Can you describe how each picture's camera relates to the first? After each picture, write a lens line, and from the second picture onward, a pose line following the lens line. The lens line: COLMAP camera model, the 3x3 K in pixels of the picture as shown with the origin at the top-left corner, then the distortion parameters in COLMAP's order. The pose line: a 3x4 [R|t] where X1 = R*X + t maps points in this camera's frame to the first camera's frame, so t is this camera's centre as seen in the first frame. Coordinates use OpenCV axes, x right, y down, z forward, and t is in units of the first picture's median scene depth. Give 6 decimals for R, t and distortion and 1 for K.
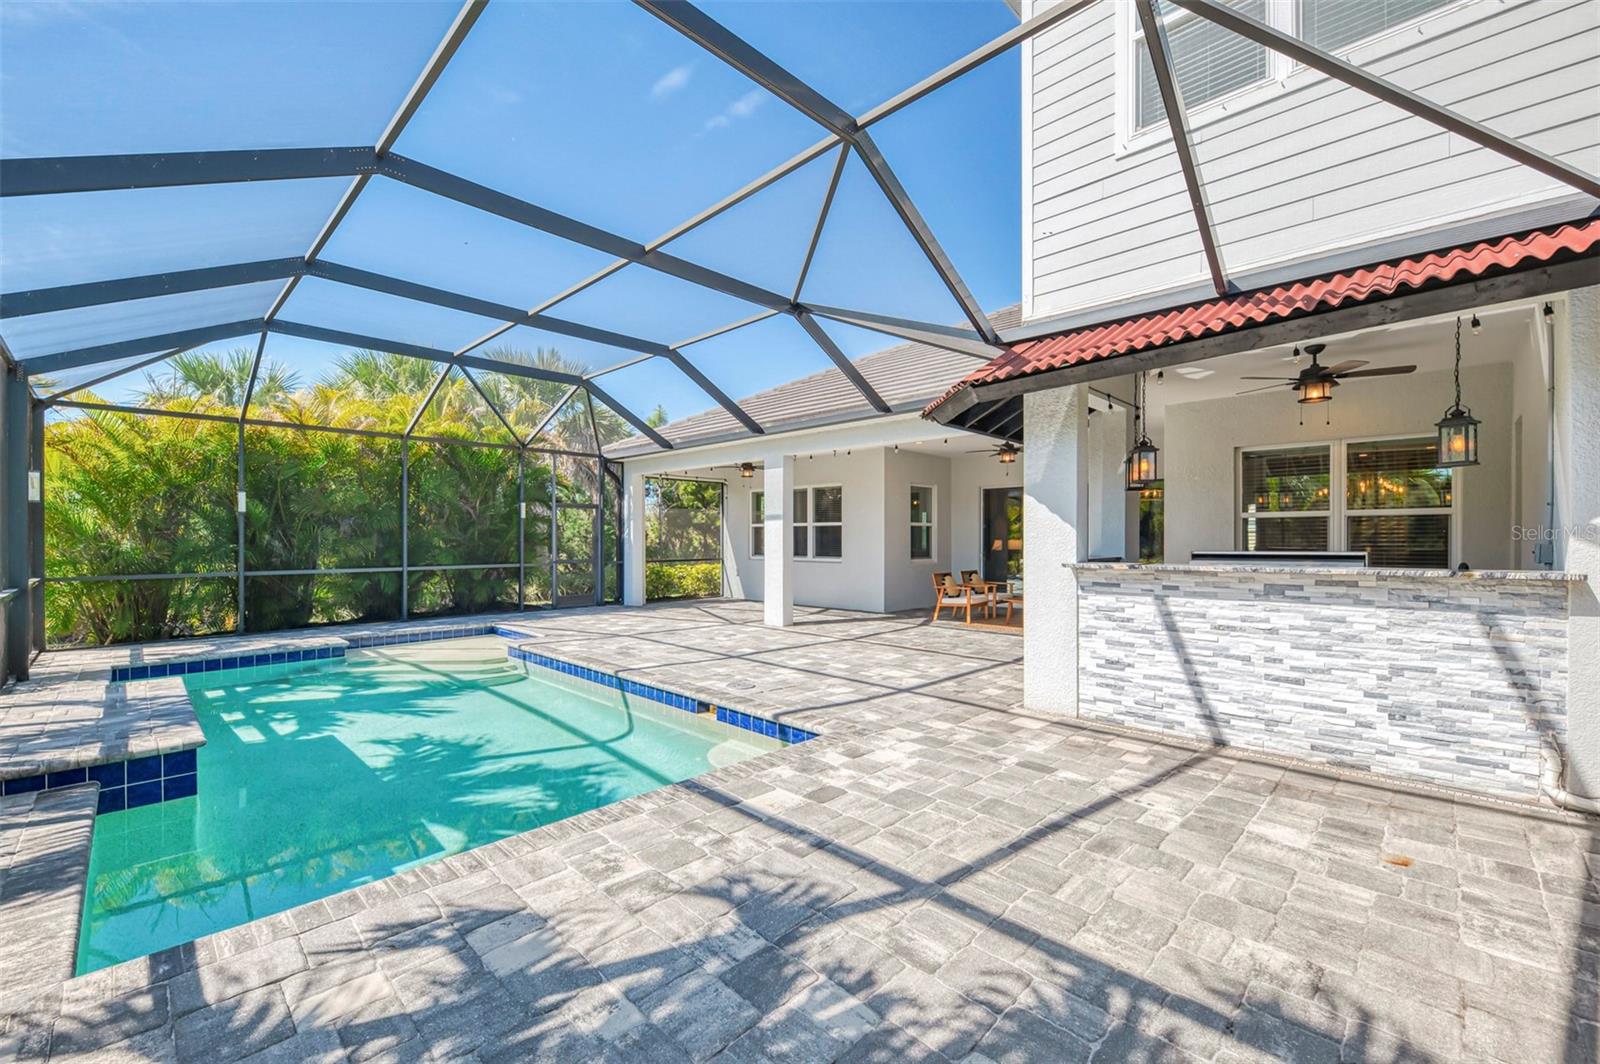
lens RADIAL K [[687.1, 0, 796.0], [0, 687.1, 534.4], [0, 0, 1]] dist [0.021046, -0.000017]
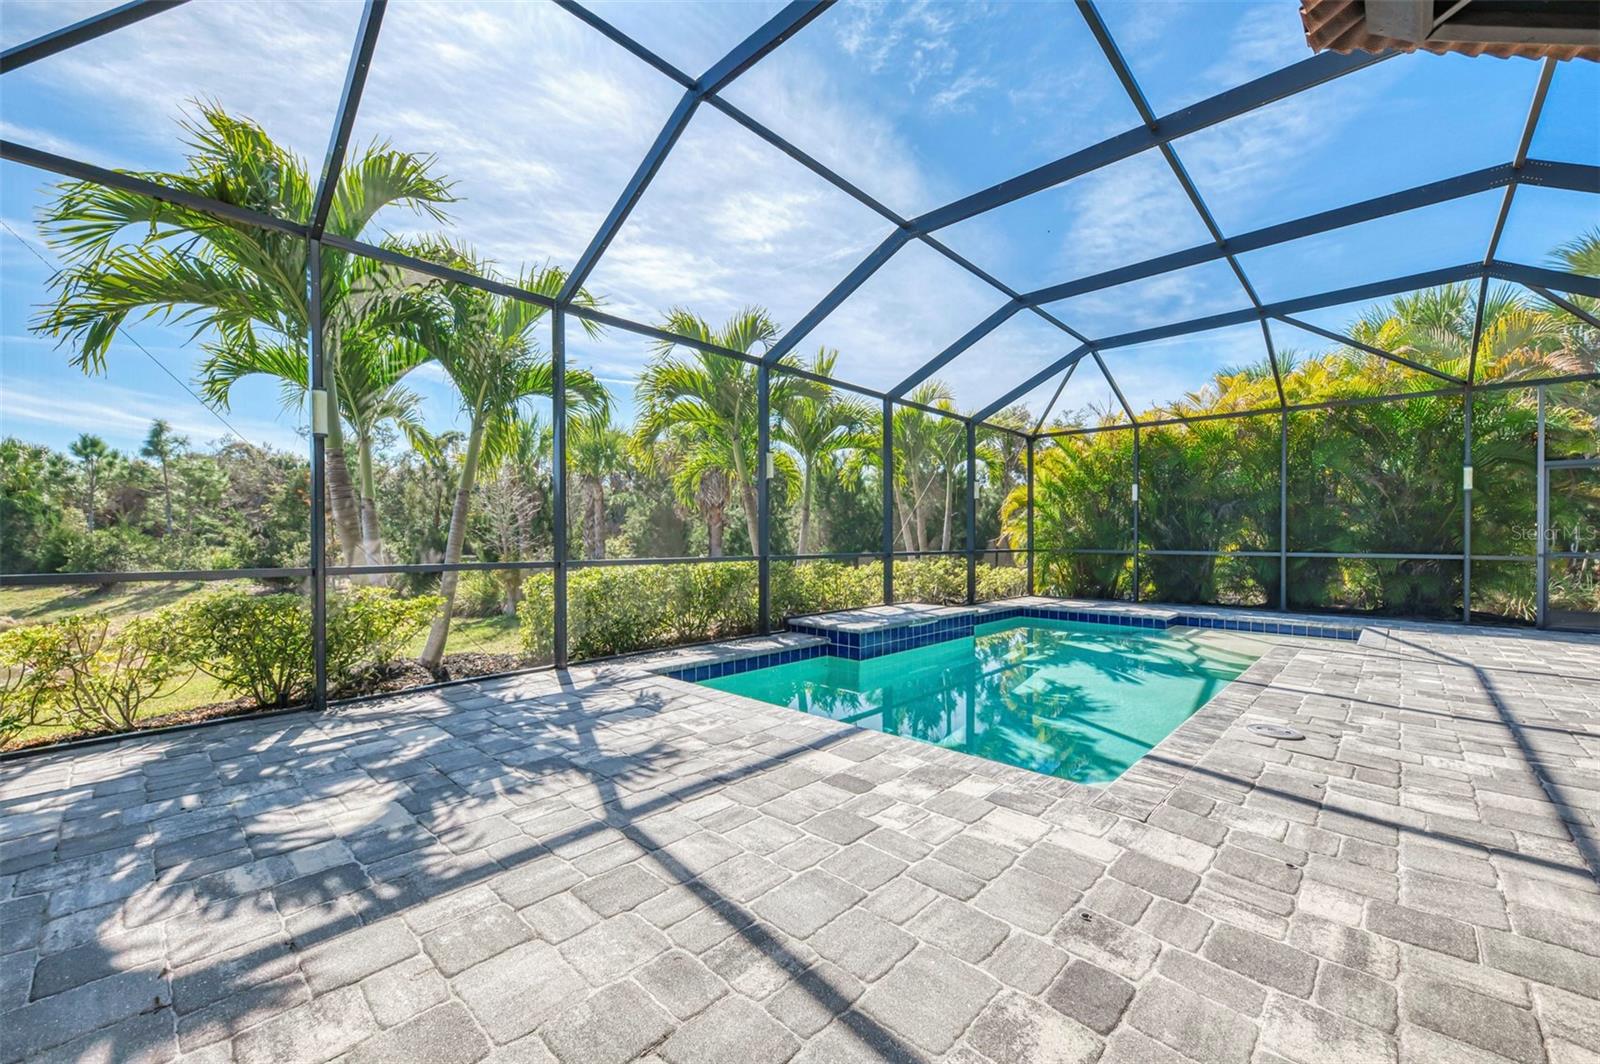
lens RADIAL K [[562.9, 0, 803.5], [0, 562.9, 541.0], [0, 0, 1]] dist [0.012023, -0.000009]
pose [[0.059278, 0.005937, -0.998224, 1.081130], [0.002093, 0.999979, 0.006072, 0.067259], [0.998239, -0.002449, 0.059264, 1.226062]]
